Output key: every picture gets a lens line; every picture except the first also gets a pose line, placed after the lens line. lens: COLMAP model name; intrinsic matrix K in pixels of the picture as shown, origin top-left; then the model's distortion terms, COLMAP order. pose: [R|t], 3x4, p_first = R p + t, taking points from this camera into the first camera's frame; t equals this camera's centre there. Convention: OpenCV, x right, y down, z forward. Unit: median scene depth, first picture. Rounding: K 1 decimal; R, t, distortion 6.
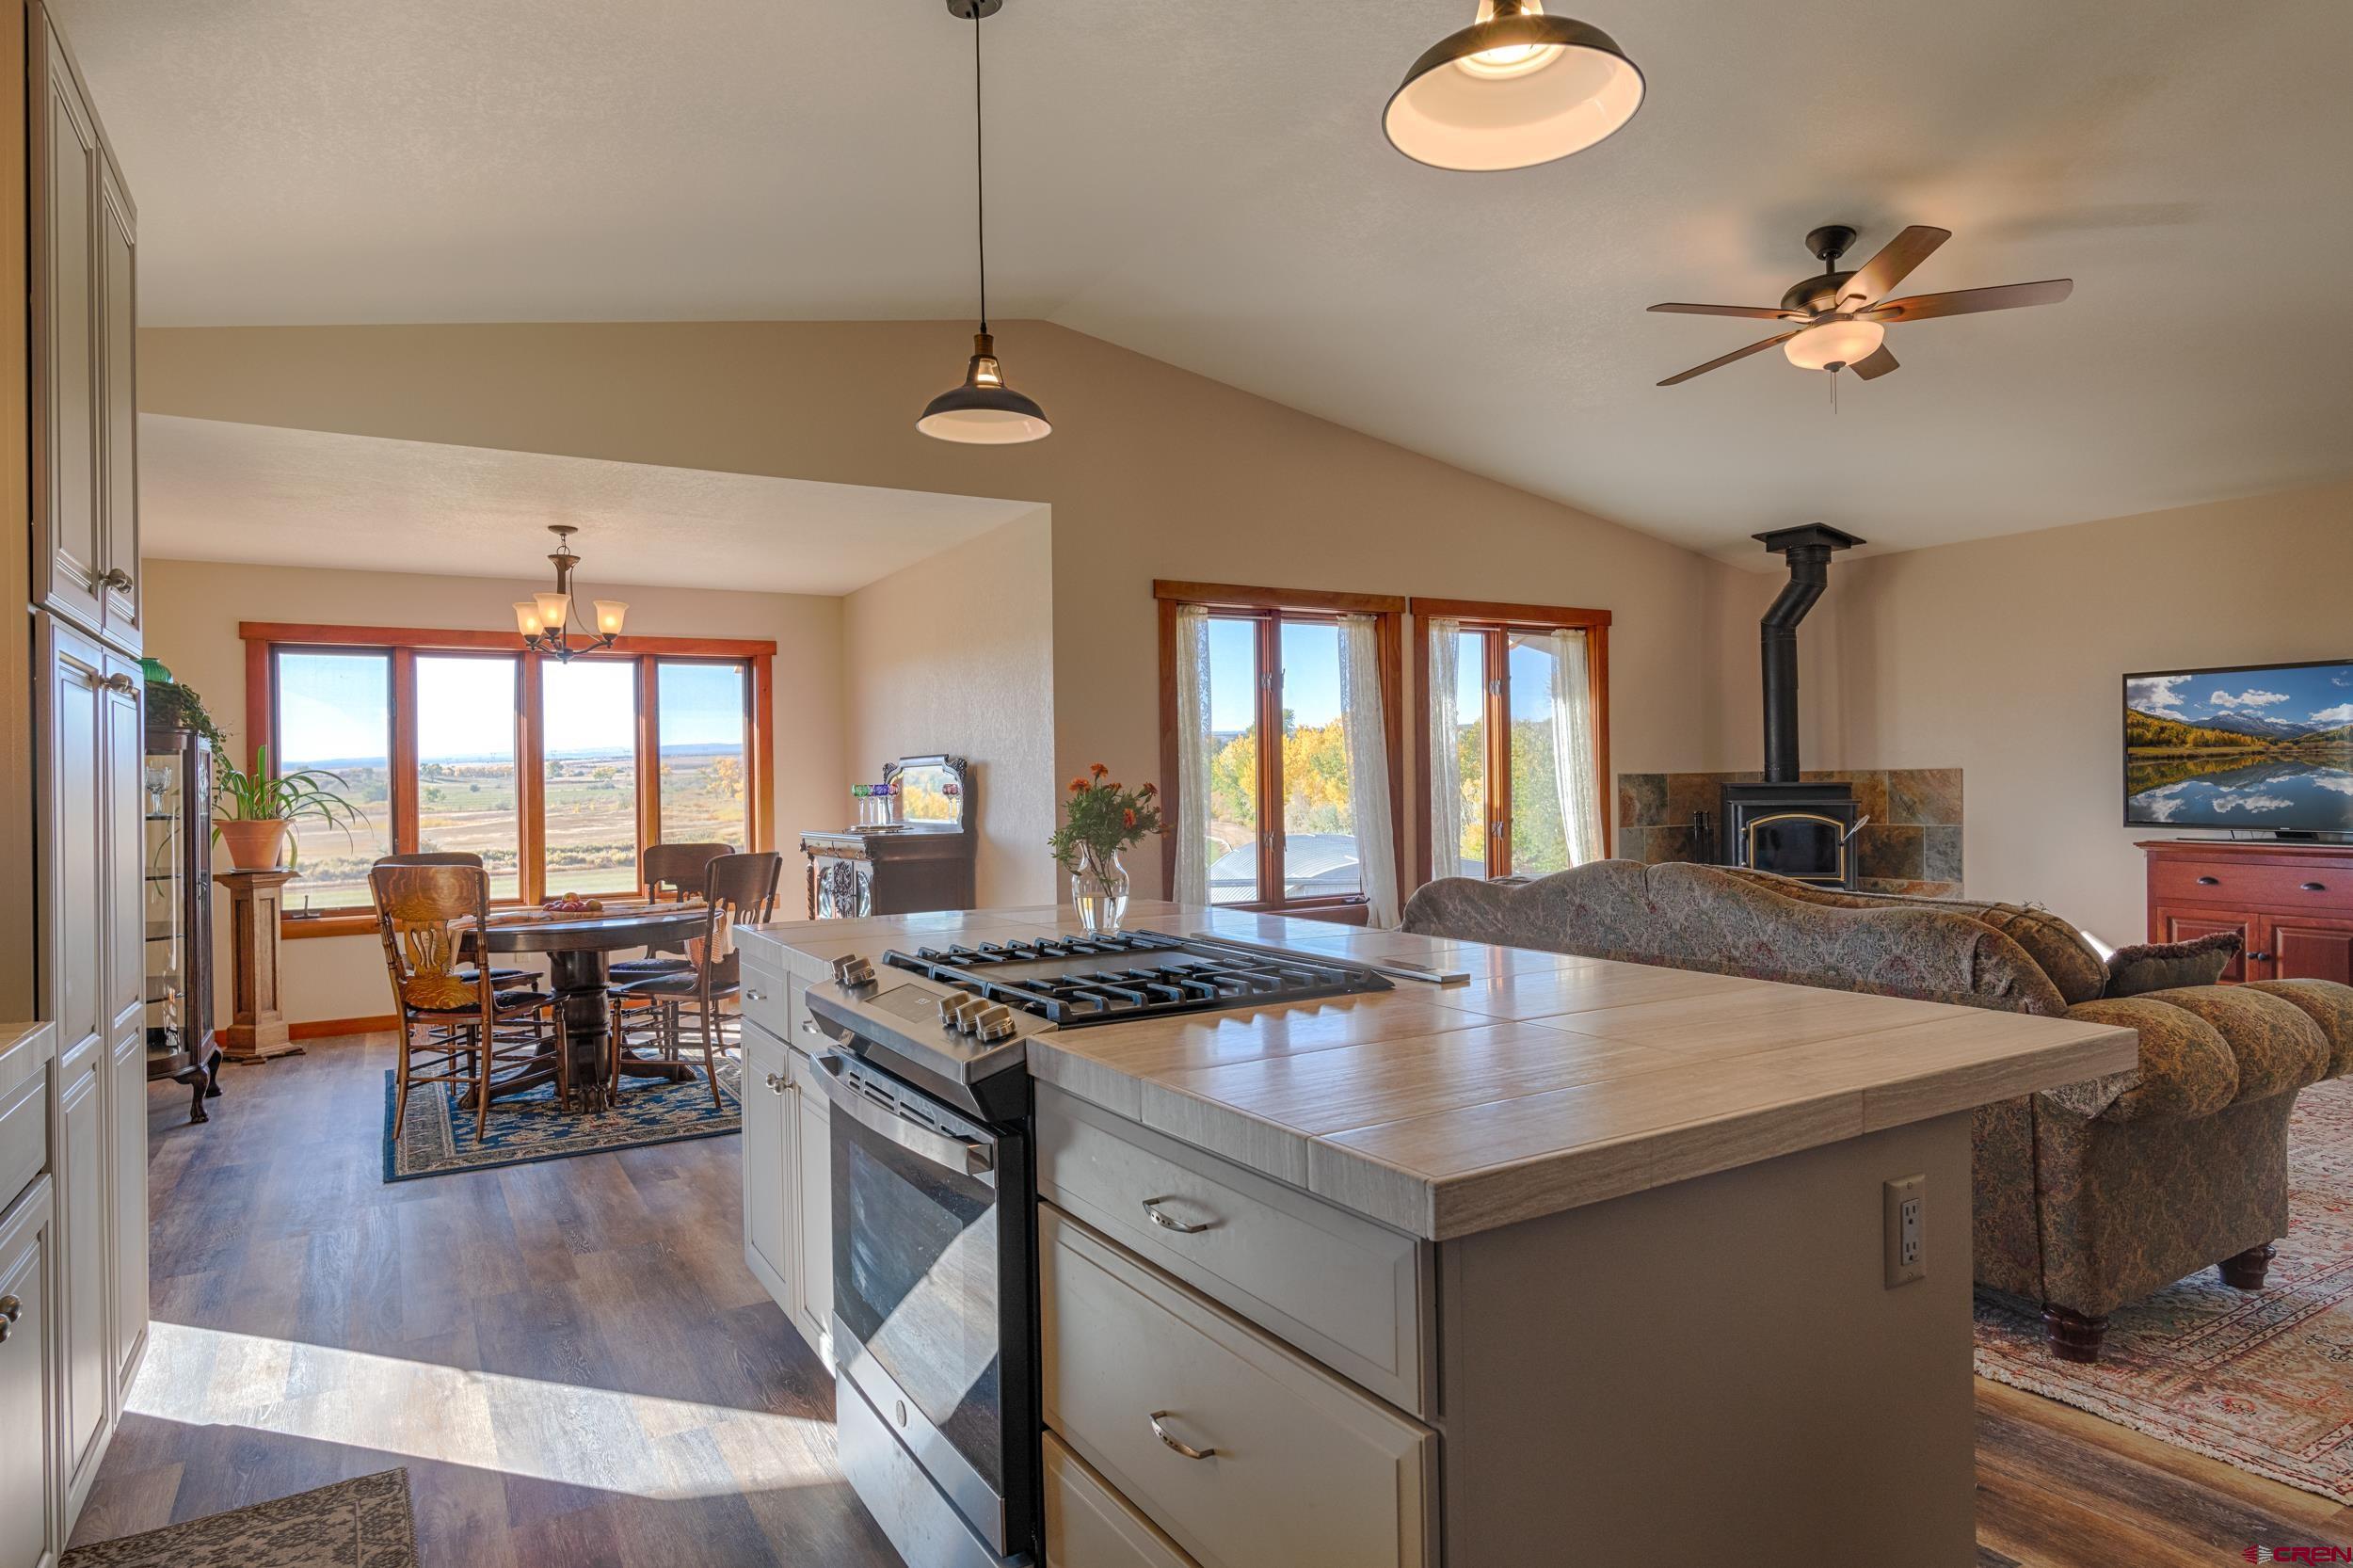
lens RADIAL K [[1357.4, 0, 1182.8], [0, 1357.4, 786.2], [0, 0, 1]] dist [-0.003063, -0.000815]
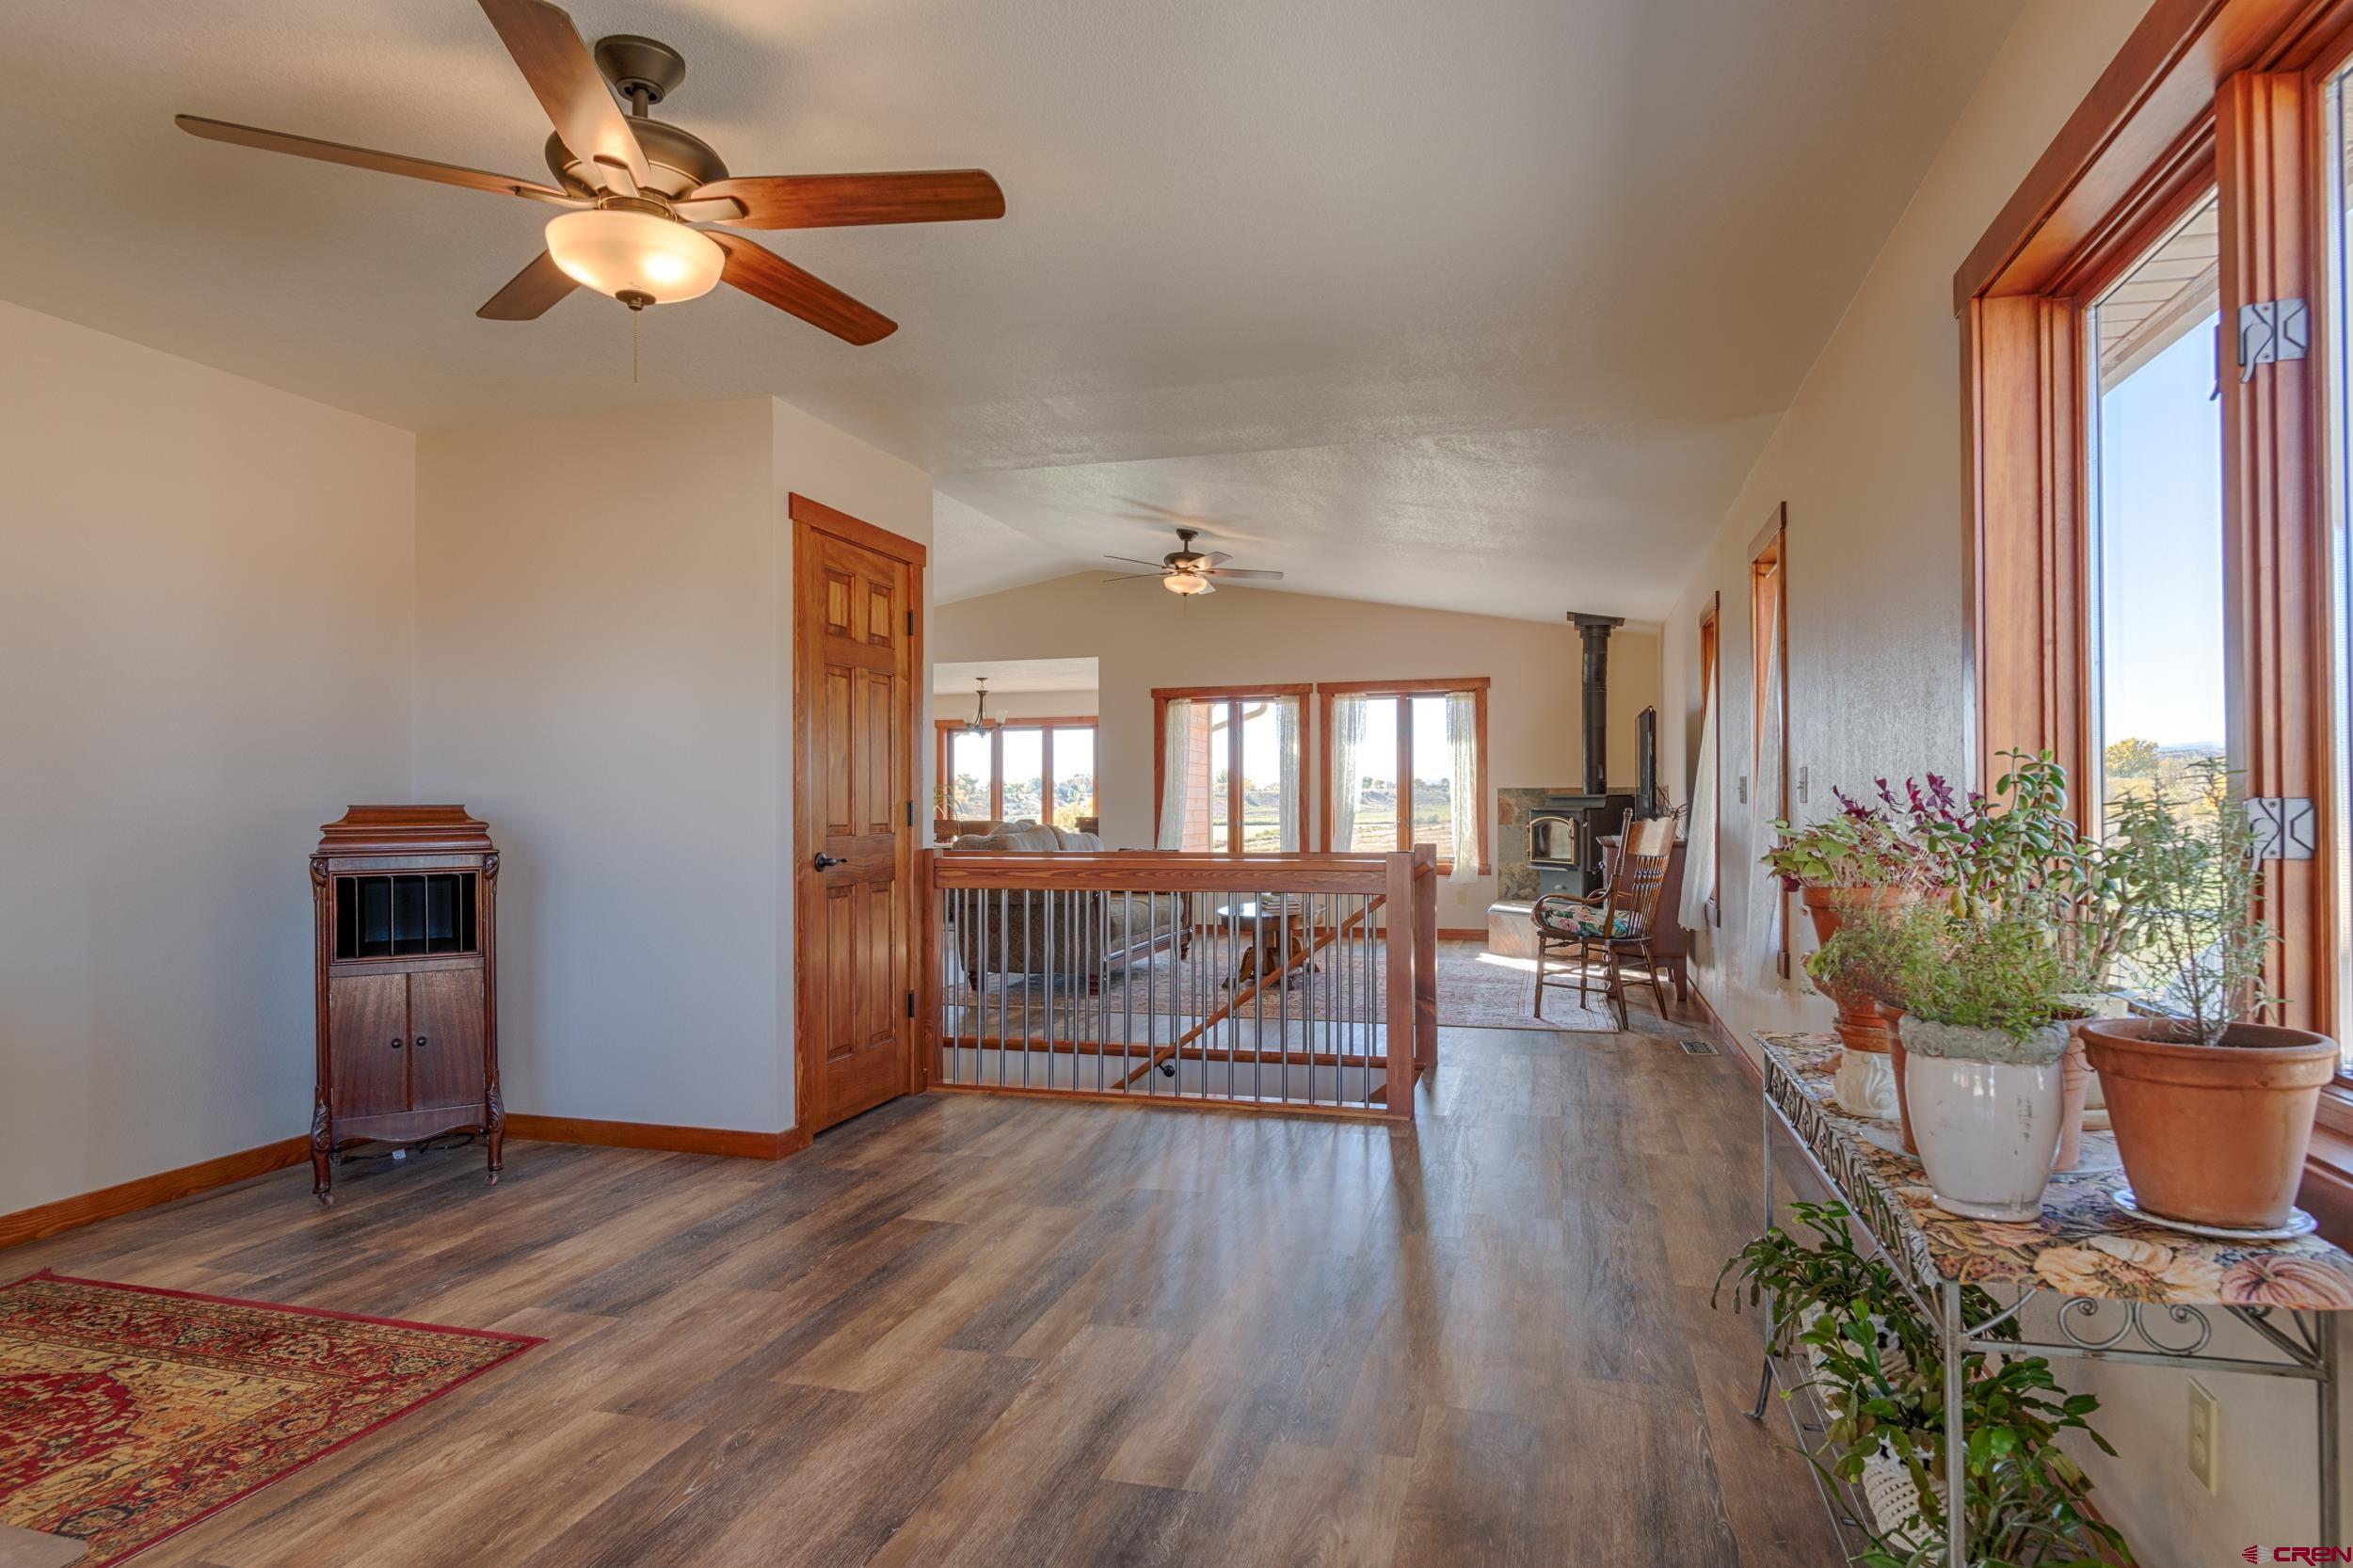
lens RADIAL K [[1357.4, 0, 1182.8], [0, 1357.4, 786.2], [0, 0, 1]] dist [-0.003063, -0.000815]
pose [[0.690292, 0.000795, -0.723531, 1.381188], [-0.007971, 0.999947, -0.006507, 0.001318], [0.723487, 0.010259, 0.690261, -0.310535]]
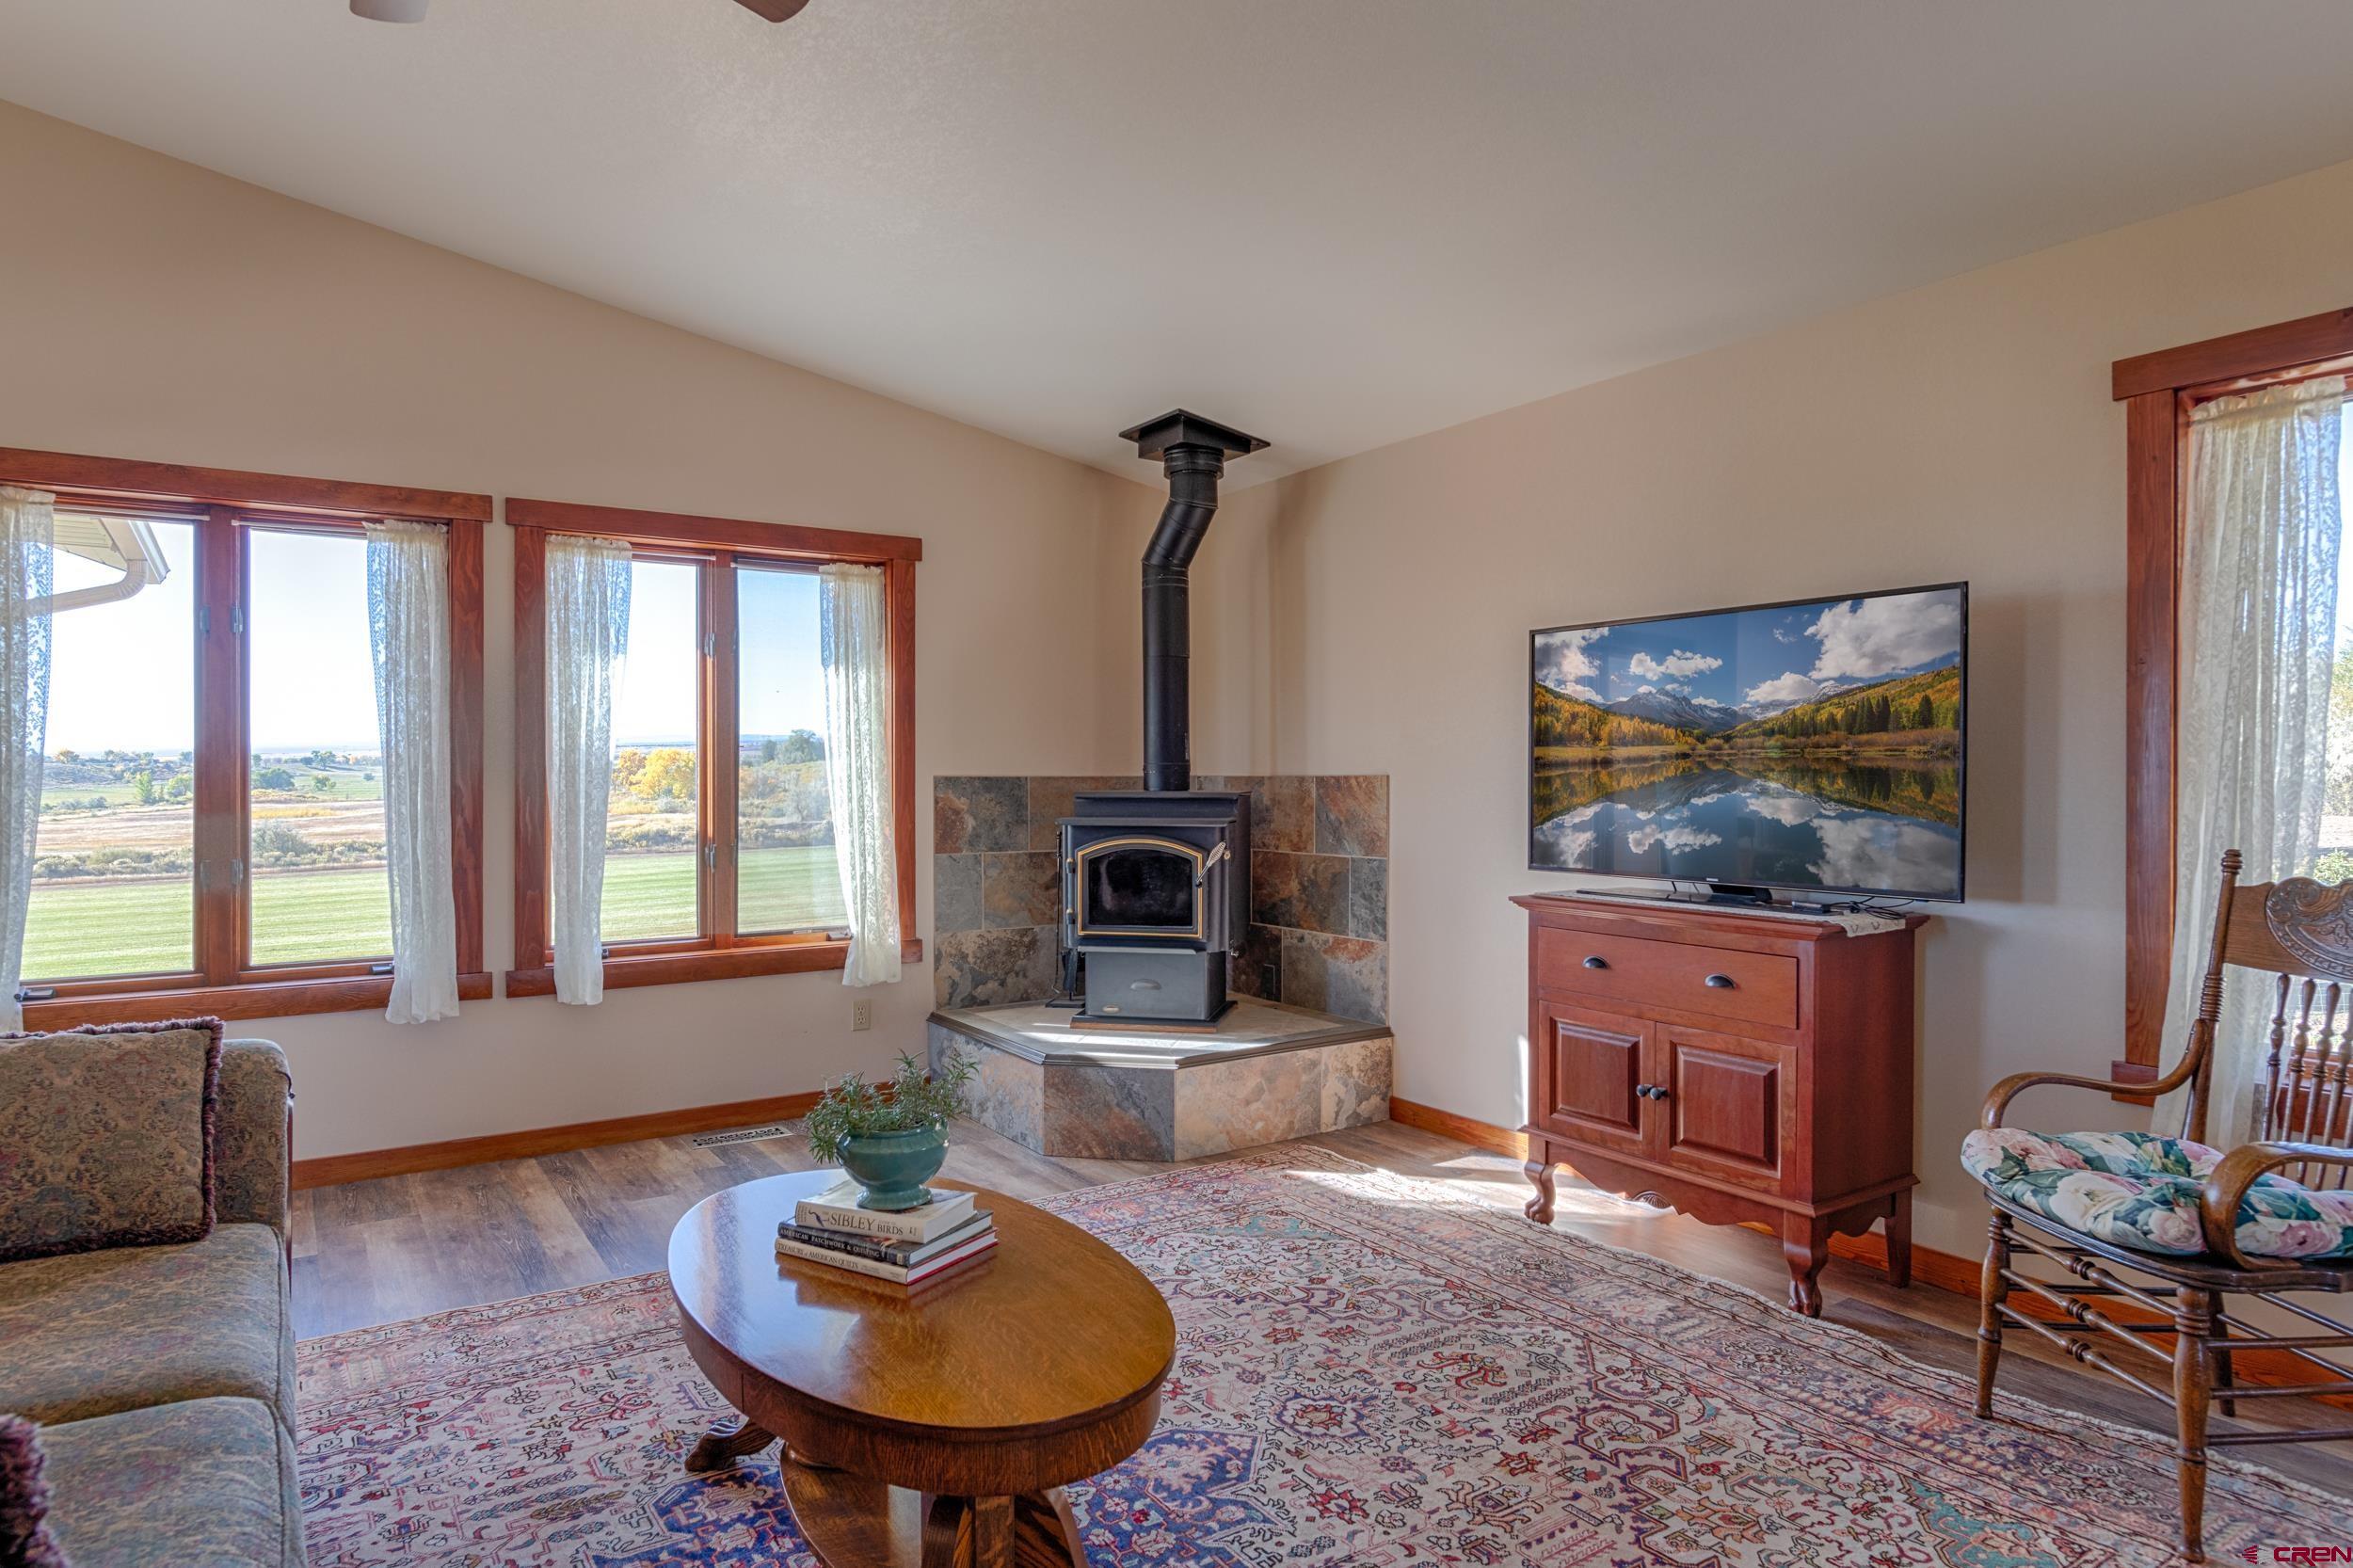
lens RADIAL K [[1333.0, 0, 1176.5], [0, 1333.0, 784.0], [0, 0, 1]] dist [-0.001323, 0.002244]
pose [[0.998870, 0.012903, 0.045741, 0.497924], [-0.012886, 0.999917, -0.000670, -0.007457], [-0.045746, 0.000080, 0.998953, 0.380375]]
